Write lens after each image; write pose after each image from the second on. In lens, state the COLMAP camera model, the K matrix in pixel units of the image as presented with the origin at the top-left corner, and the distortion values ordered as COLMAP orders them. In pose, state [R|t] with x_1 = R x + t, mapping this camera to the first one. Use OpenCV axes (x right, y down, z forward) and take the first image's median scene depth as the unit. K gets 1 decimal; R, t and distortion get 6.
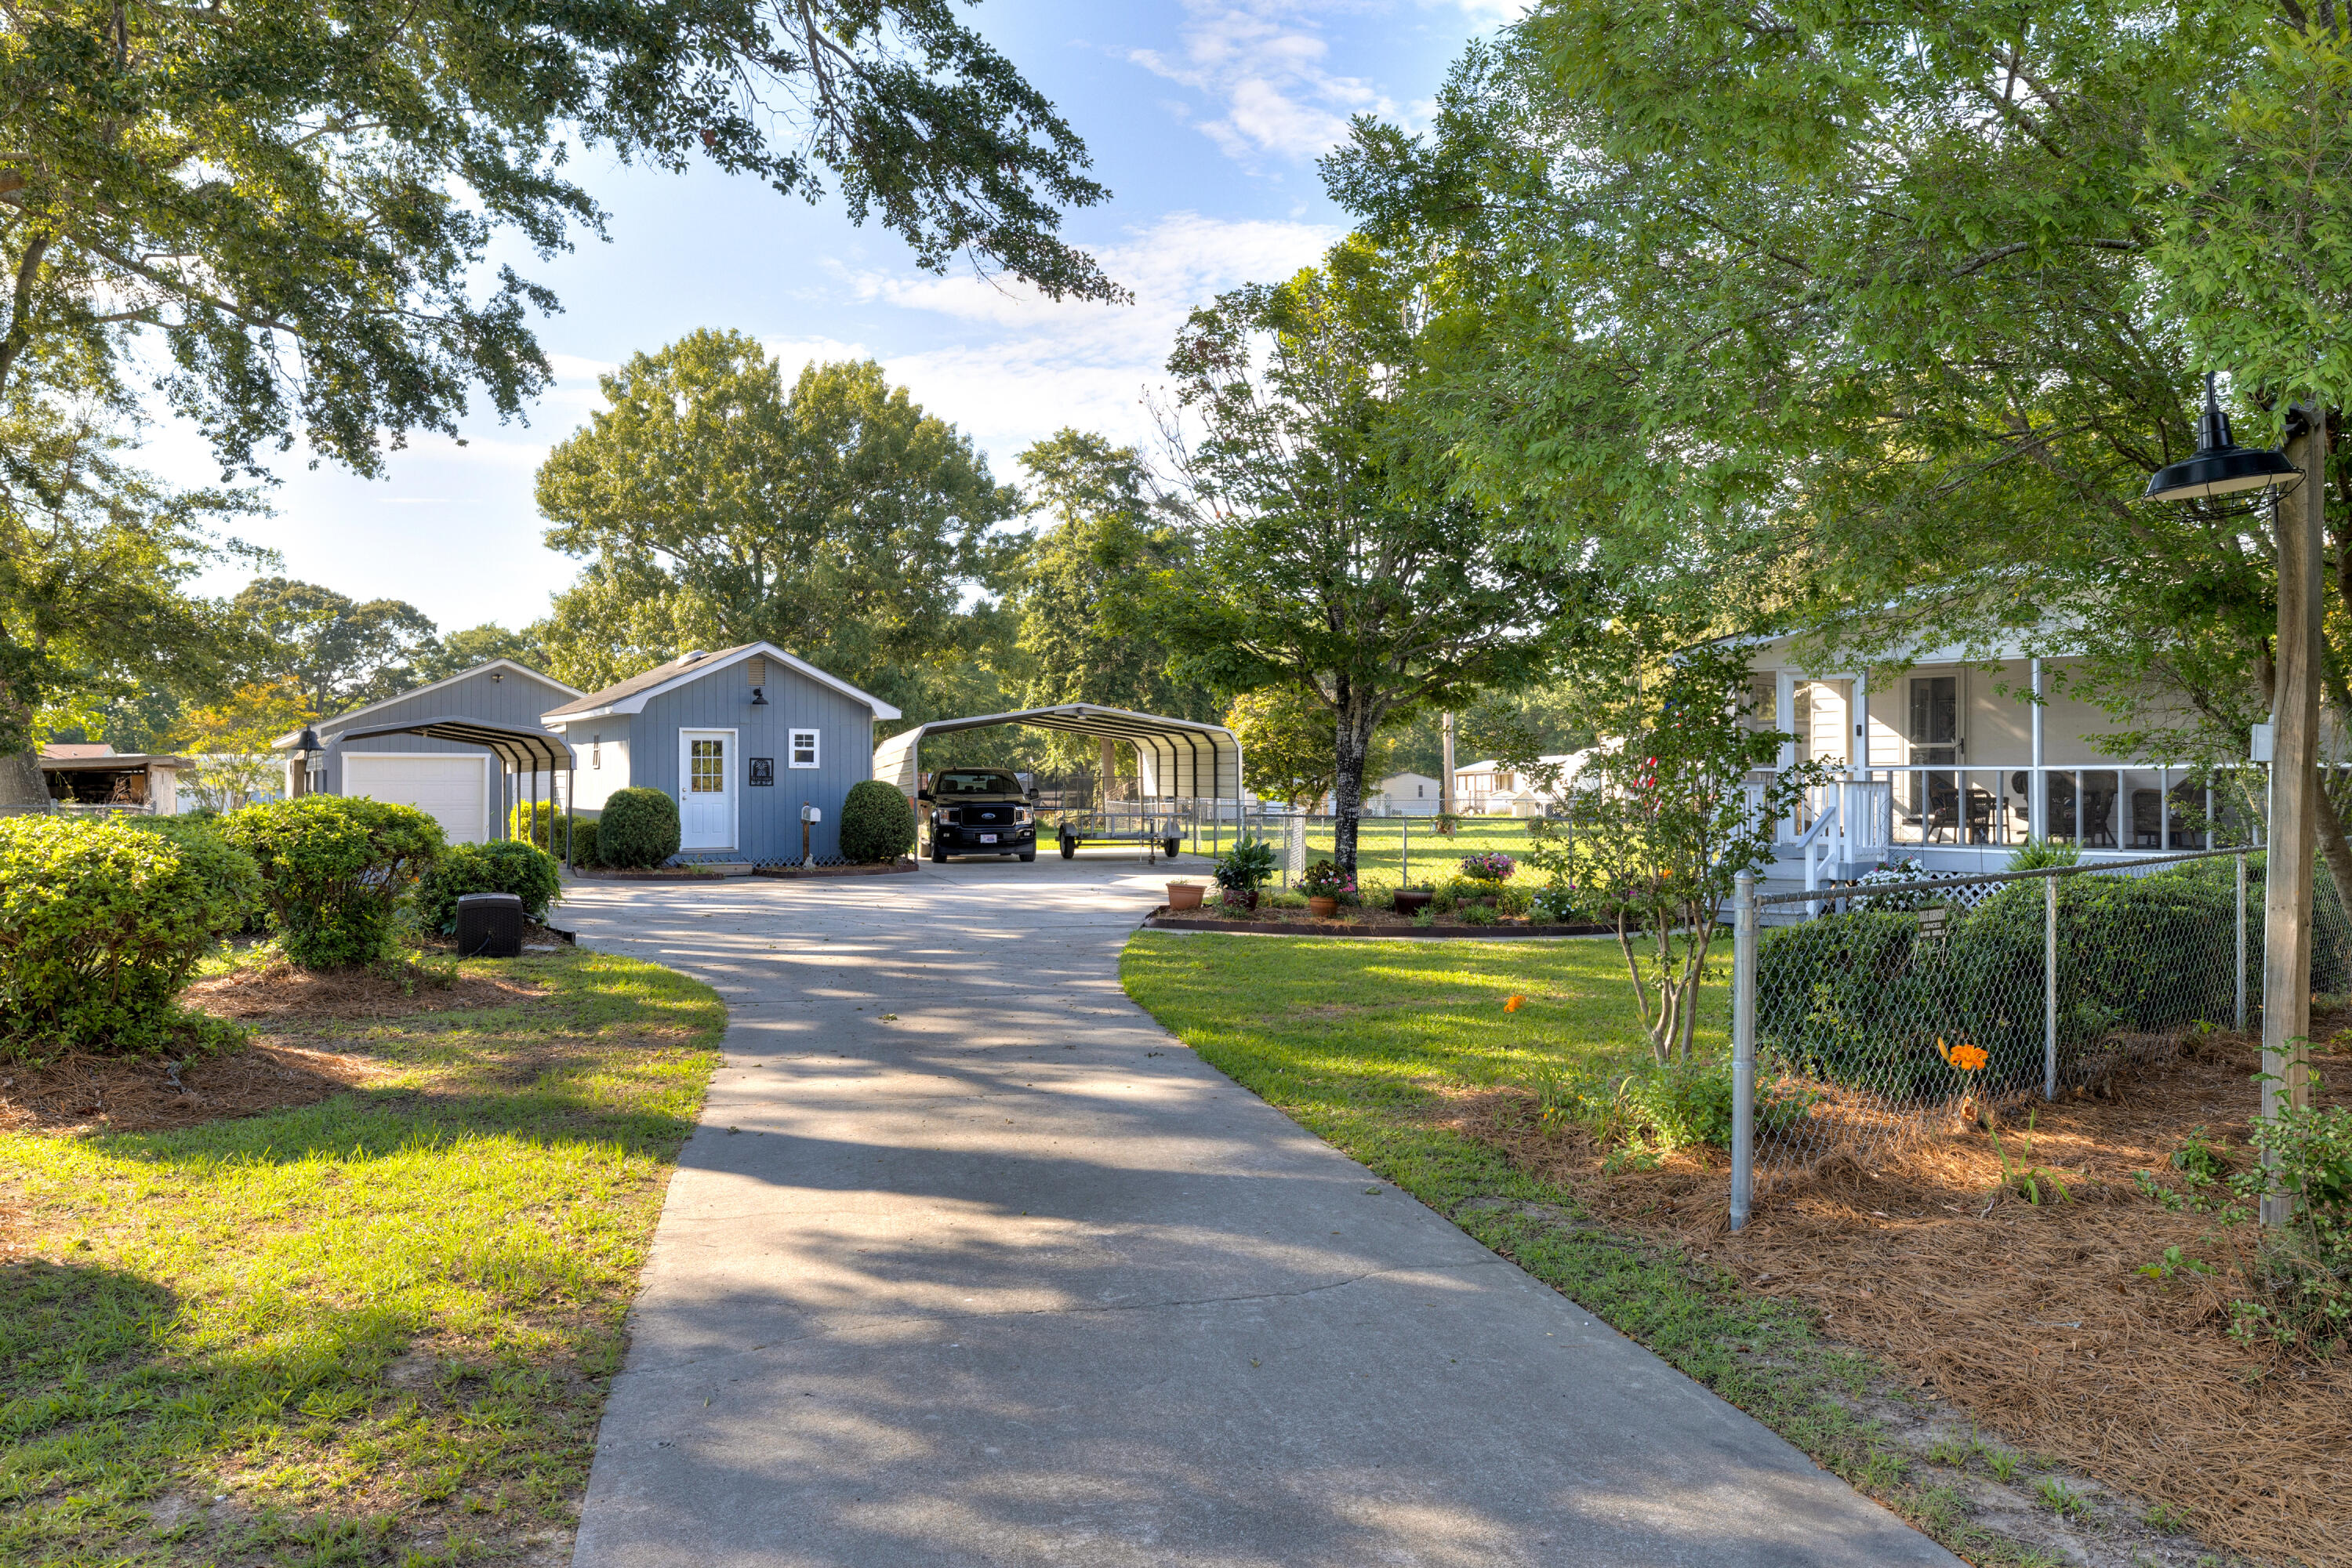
lens RADIAL K [[1706.6, 0, 1181.2], [0, 1706.6, 760.2], [0, 0, 1]] dist [-0.002044, 0.002488]
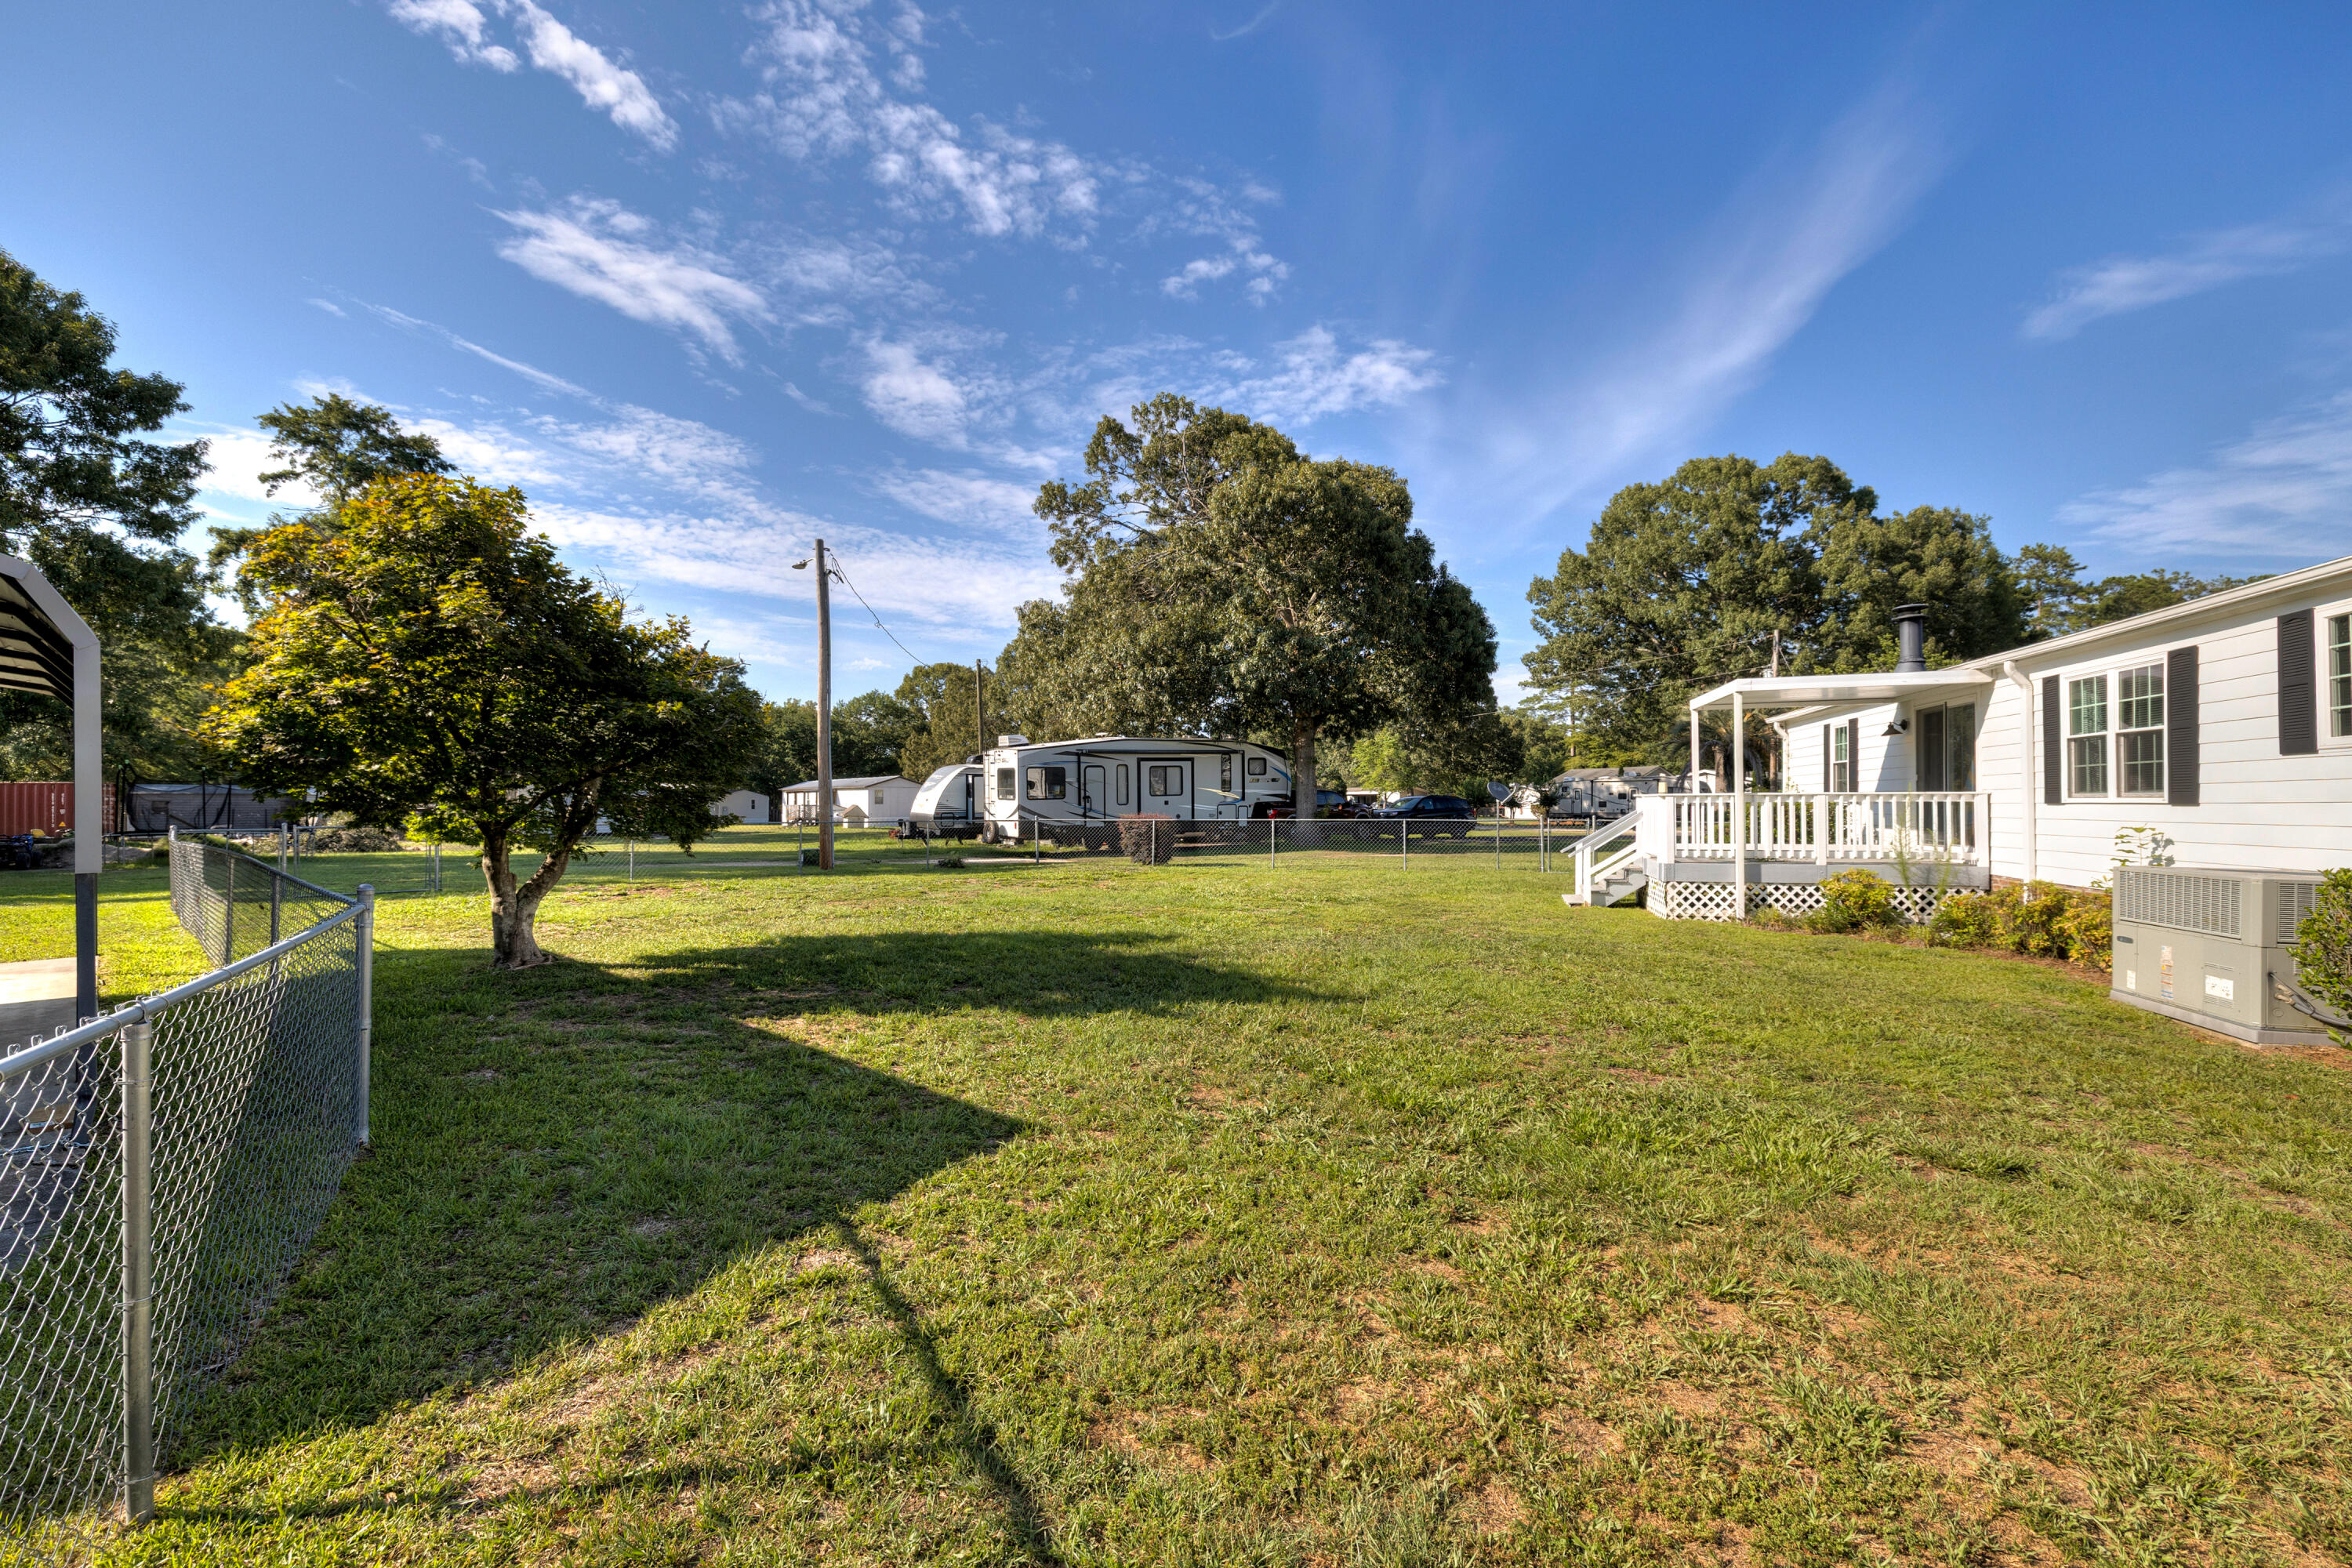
lens RADIAL K [[1019.0, 0, 1191.6], [0, 1019.0, 792.6], [0, 0, 1]] dist [0.003098, -0.000057]
pose [[0.850578, 0.013243, 0.525683, 0.048087], [-0.015266, 0.999883, -0.000488, 0.006401], [-0.525628, -0.007609, 0.850681, 0.434391]]
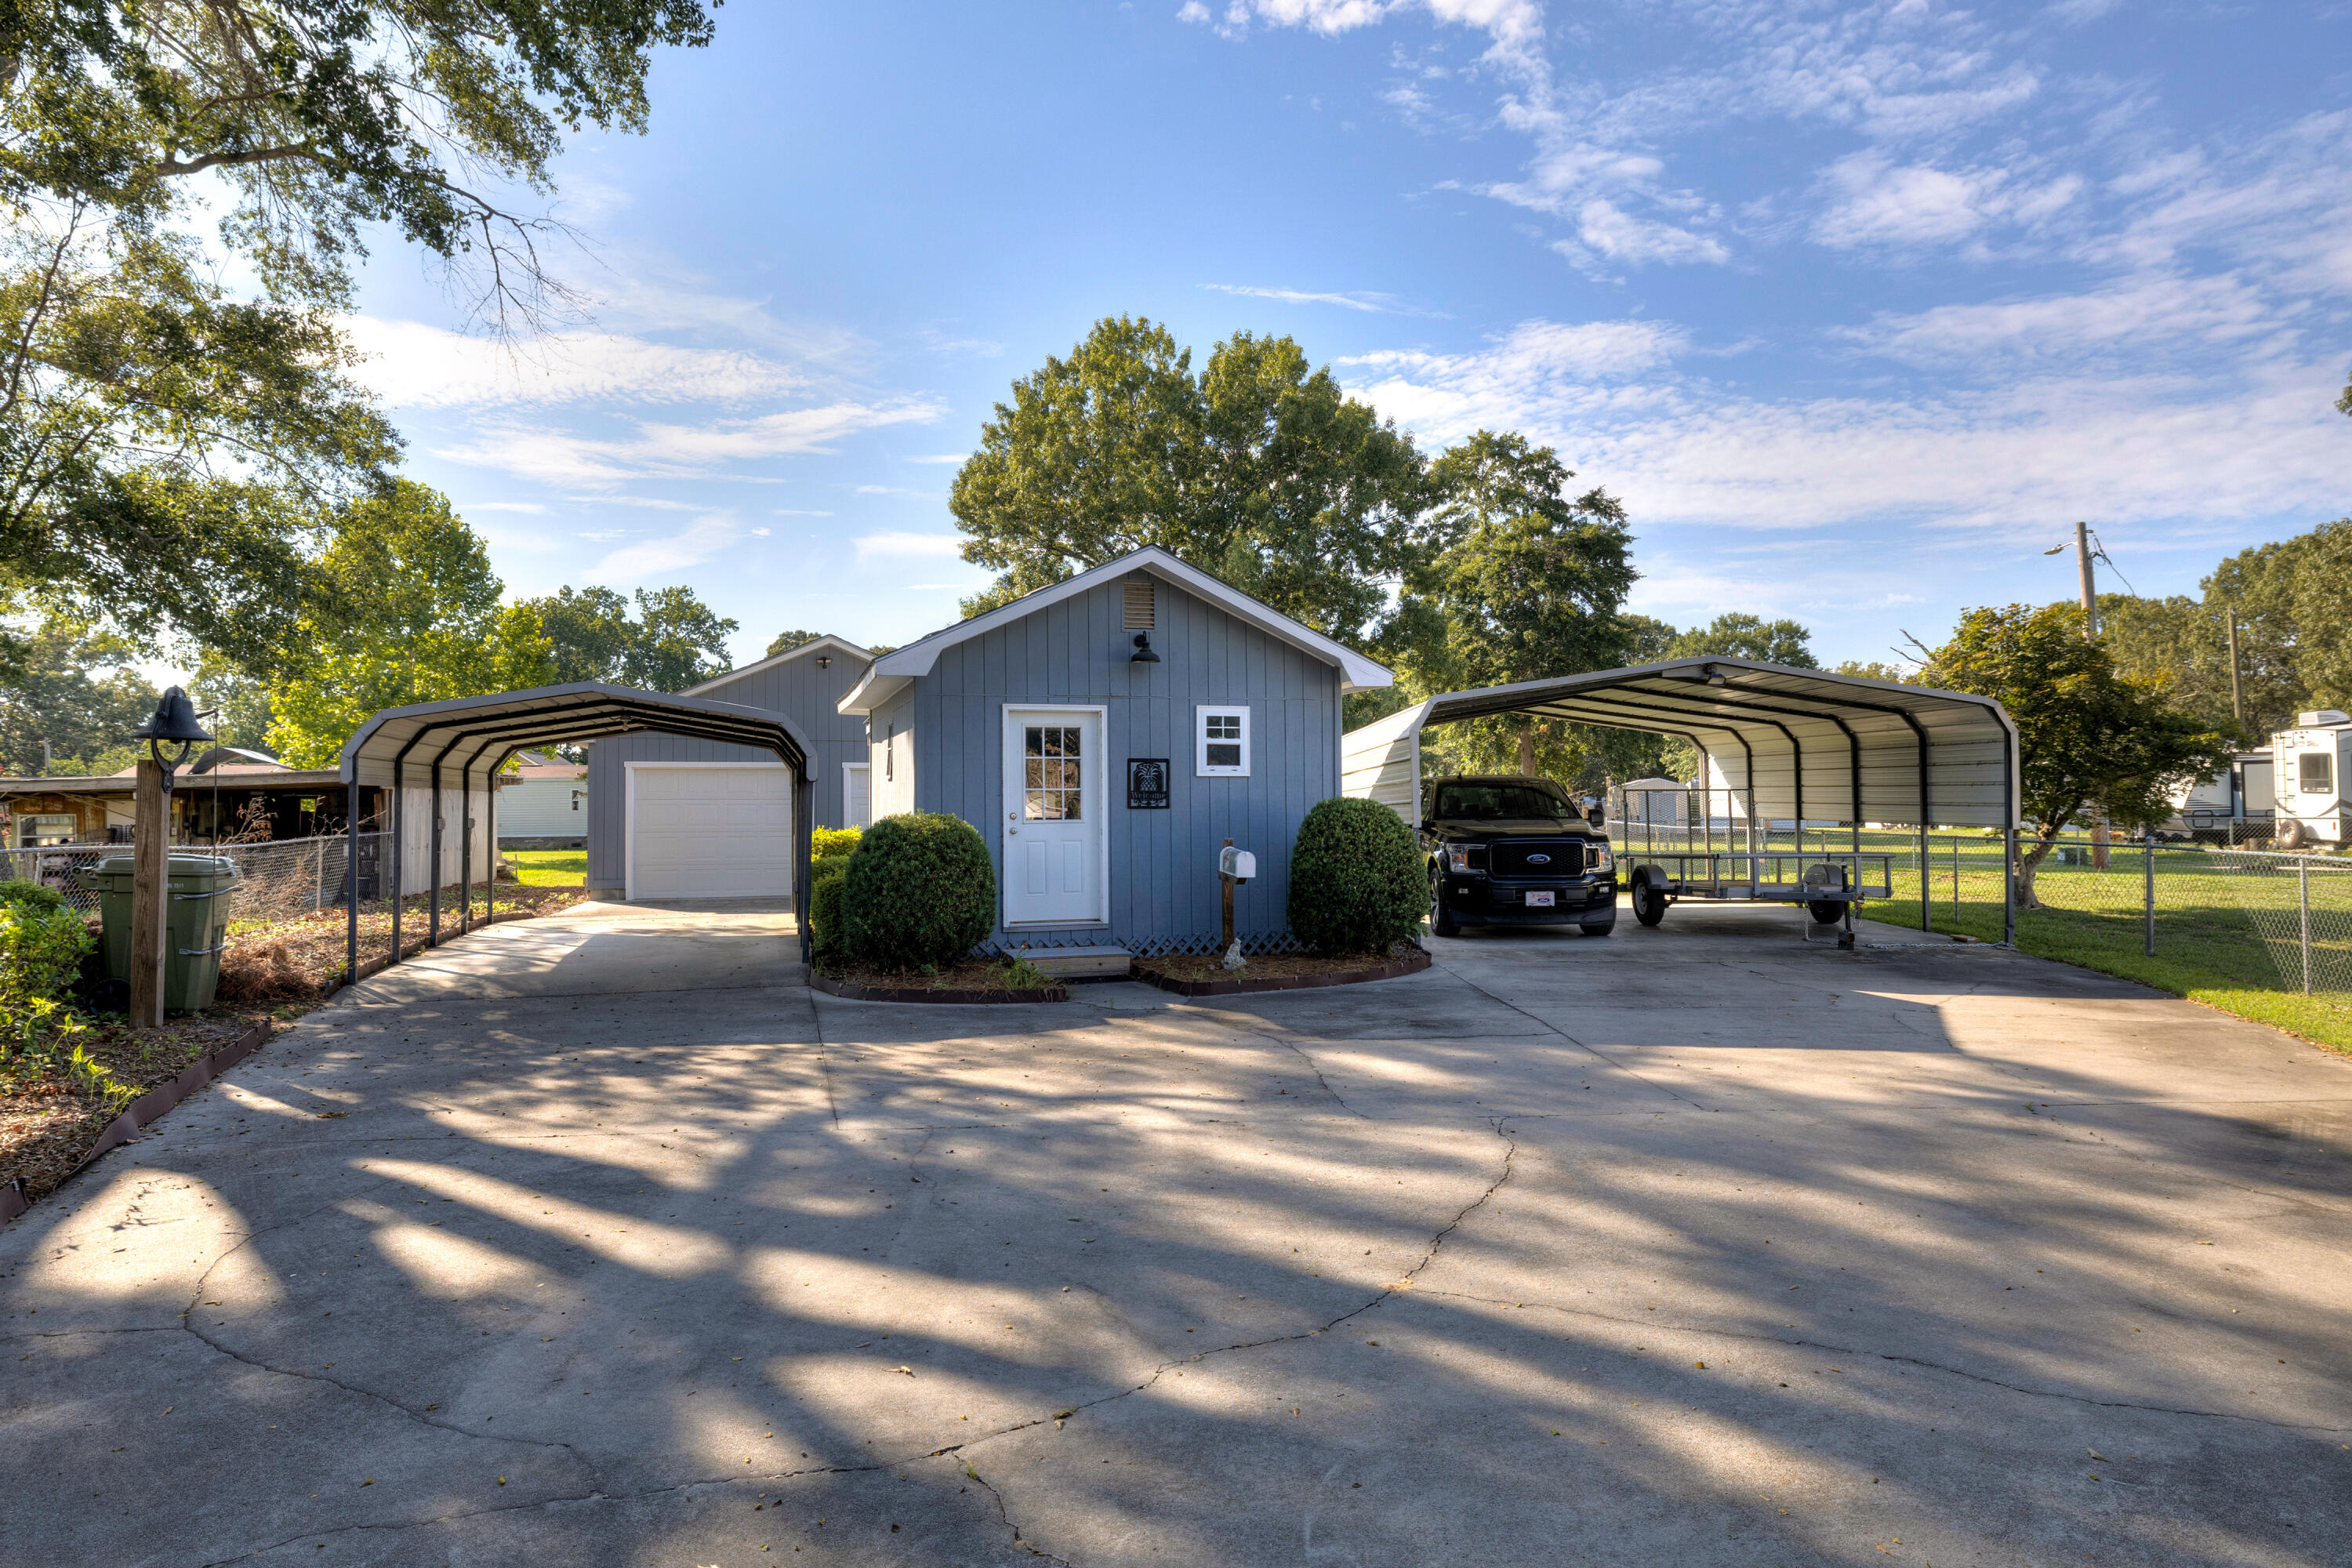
lens RADIAL K [[1367.8, 0, 1171.7], [0, 1367.8, 778.3], [0, 0, 1]] dist [0.008429, 0.002008]
pose [[0.968713, -0.005930, -0.248114, -0.063018], [0.006037, 0.999982, -0.000330, 0.002692], [0.248111, -0.001179, 0.968731, 0.280791]]
